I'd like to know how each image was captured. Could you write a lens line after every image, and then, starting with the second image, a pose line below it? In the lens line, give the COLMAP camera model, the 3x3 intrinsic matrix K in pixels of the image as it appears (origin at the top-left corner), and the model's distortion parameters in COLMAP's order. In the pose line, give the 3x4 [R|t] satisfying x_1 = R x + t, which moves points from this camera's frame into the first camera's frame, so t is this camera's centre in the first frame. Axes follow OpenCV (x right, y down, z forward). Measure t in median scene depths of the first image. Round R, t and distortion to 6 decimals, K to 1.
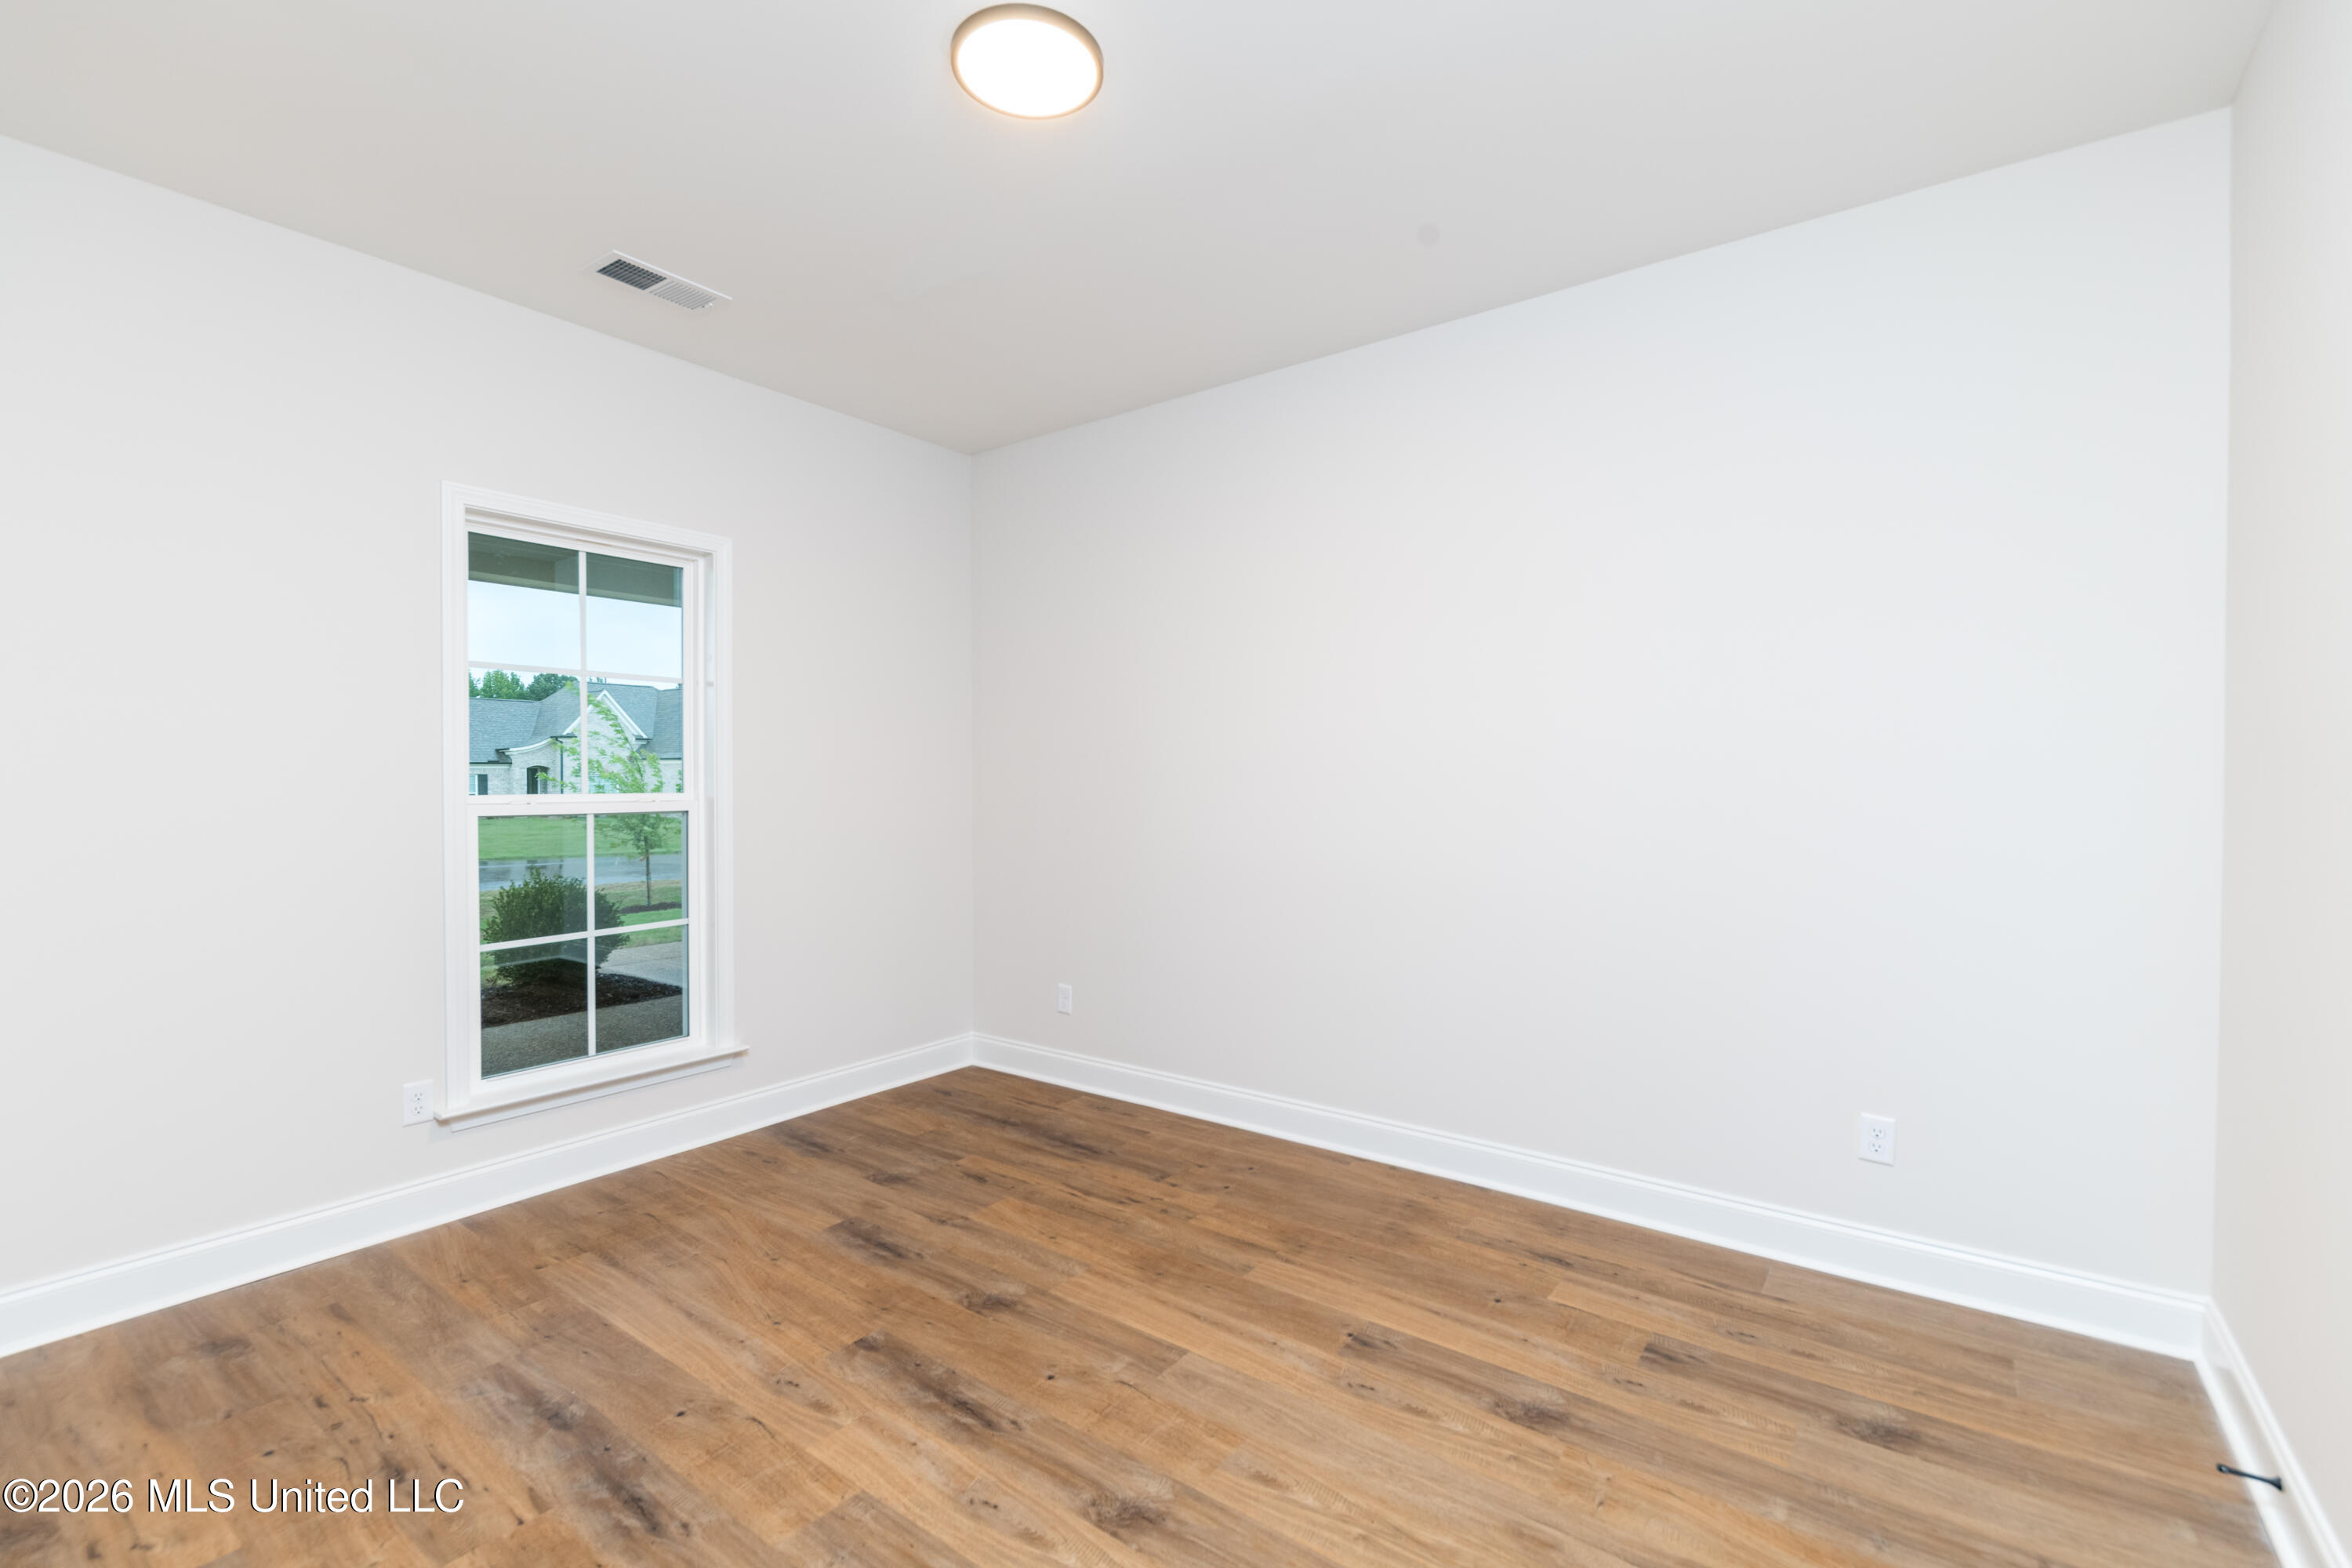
lens RADIAL K [[1030.7, 0, 1168.2], [0, 1030.7, 781.8], [0, 0, 1]] dist [-0.000527, -0.000248]
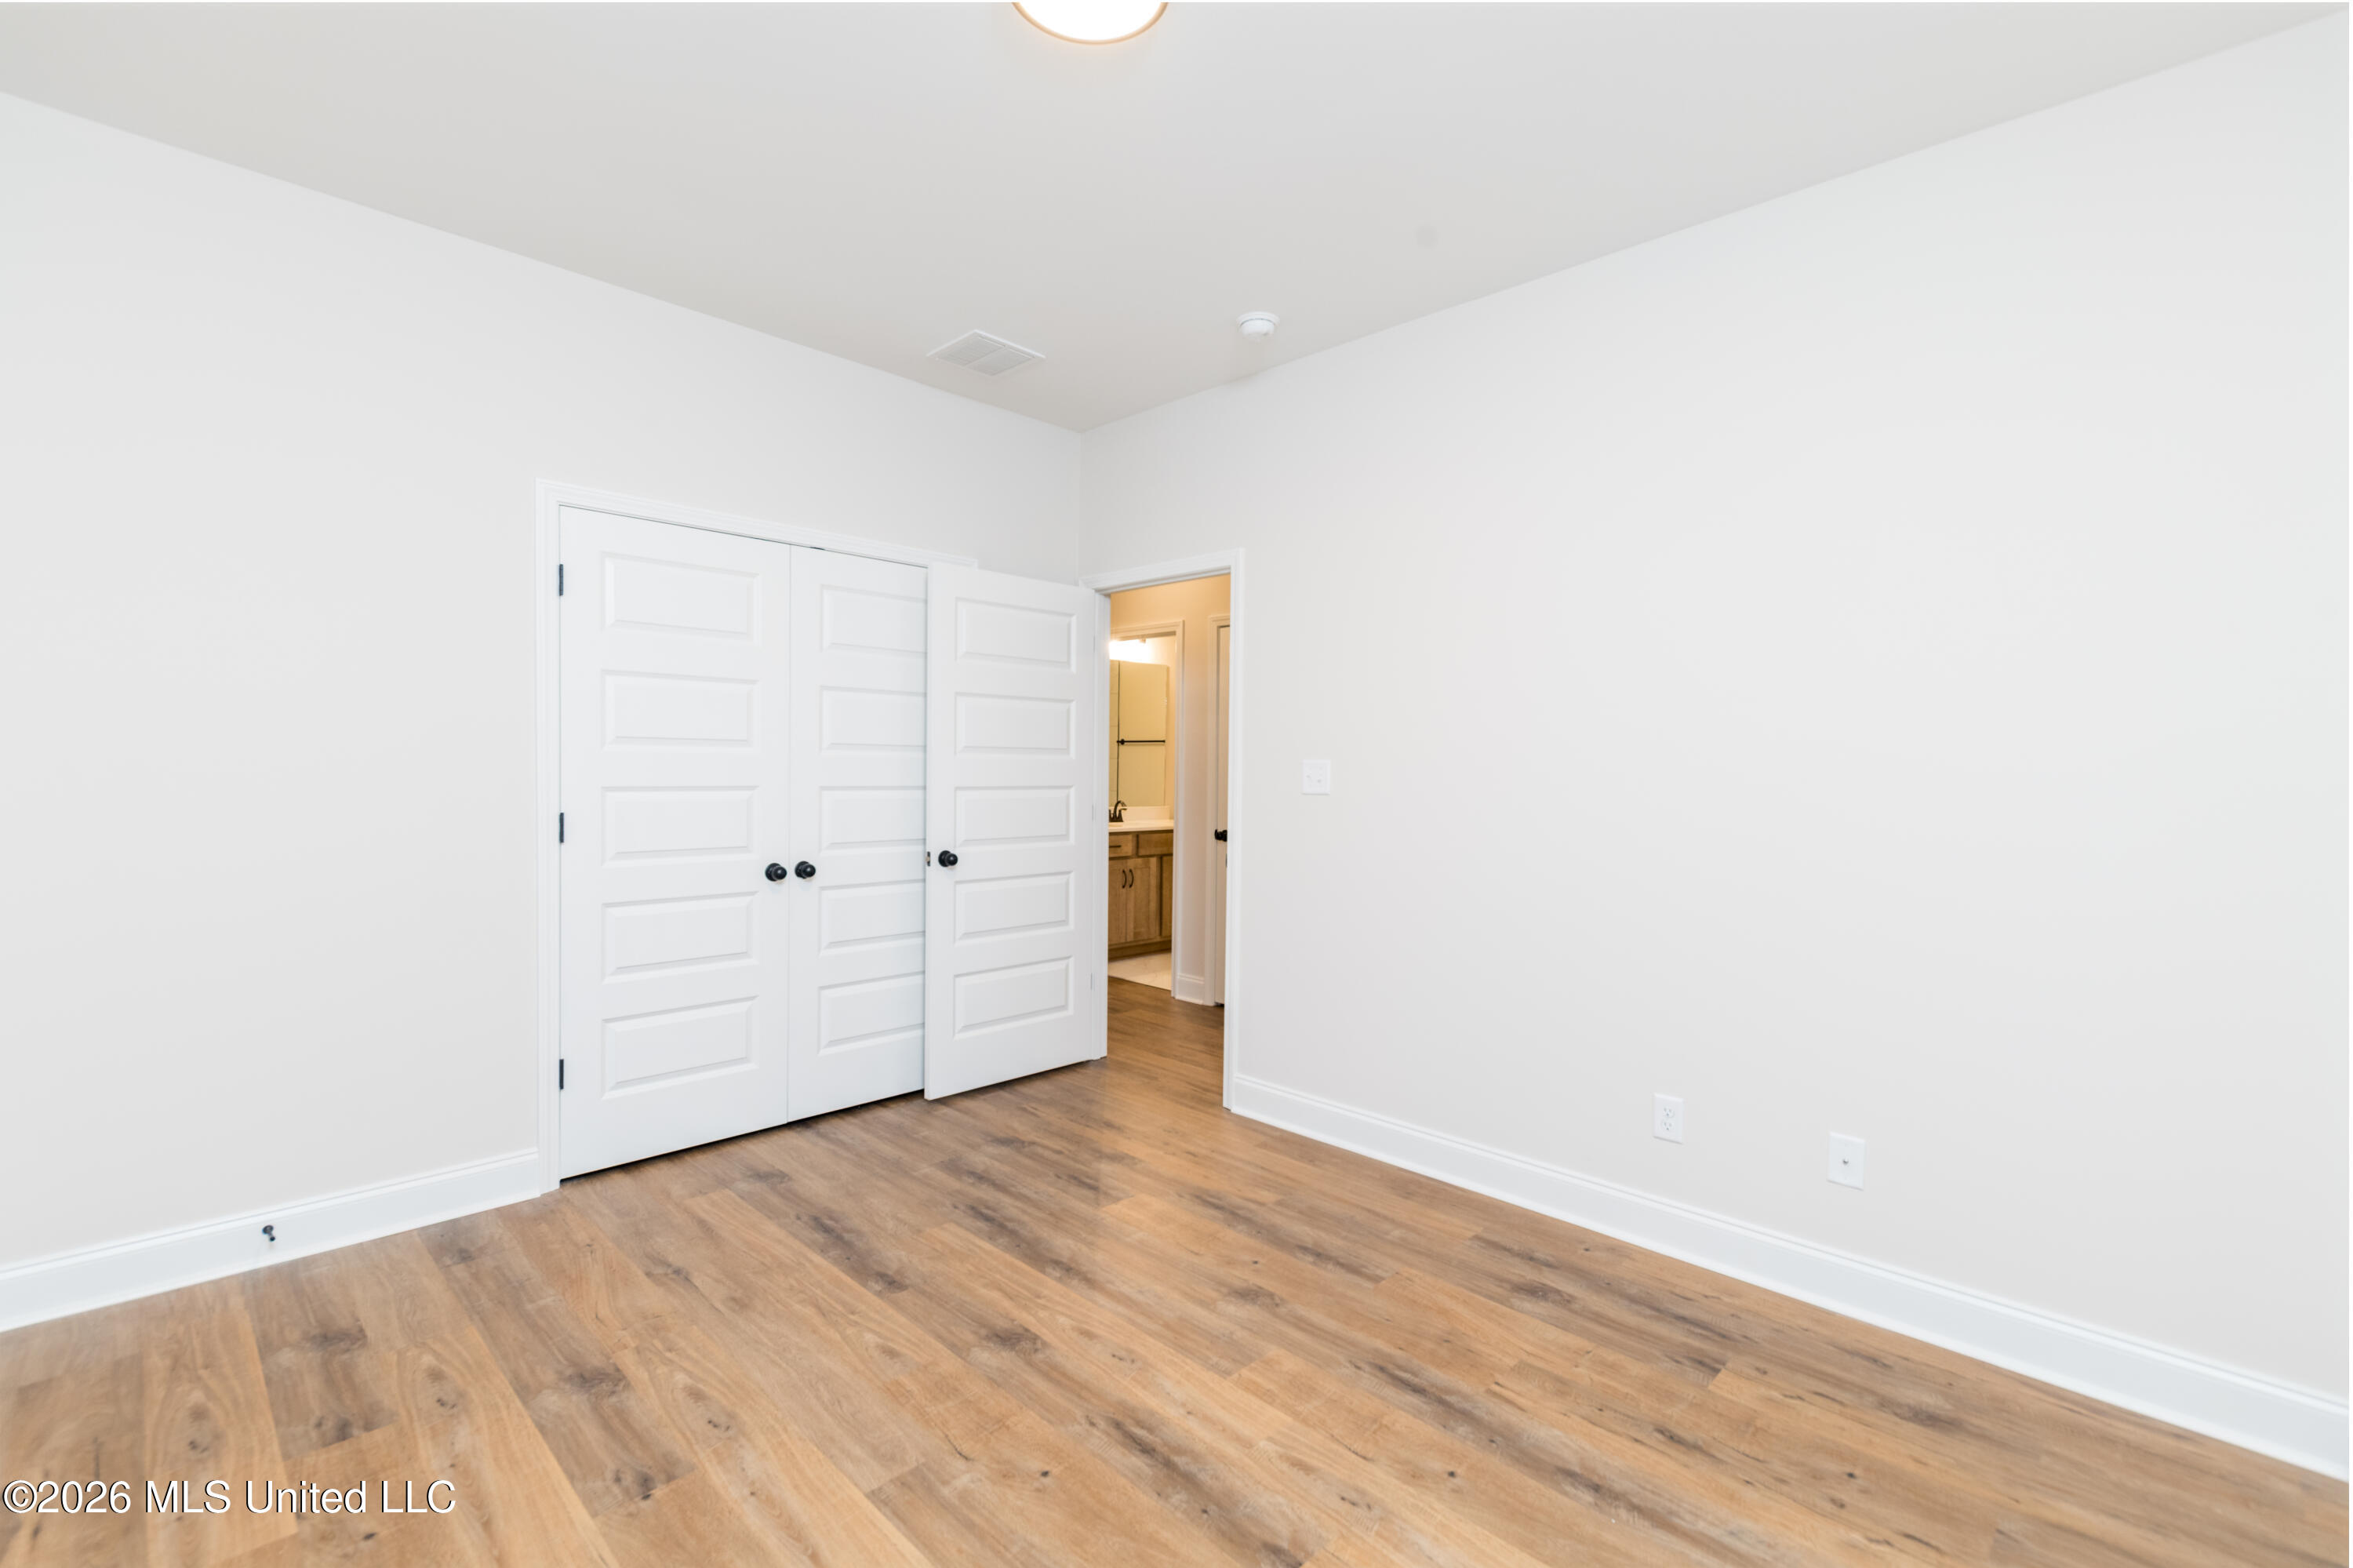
lens RADIAL K [[1031.1, 0, 1168.7], [0, 1031.1, 781.8], [0, 0, 1]] dist [-0.000527, -0.000248]
pose [[-0.990925, -0.014999, 0.133576, -0.343936], [-0.013034, 0.999794, 0.015572, -0.006459], [-0.133782, 0.013690, -0.990916, 1.957047]]
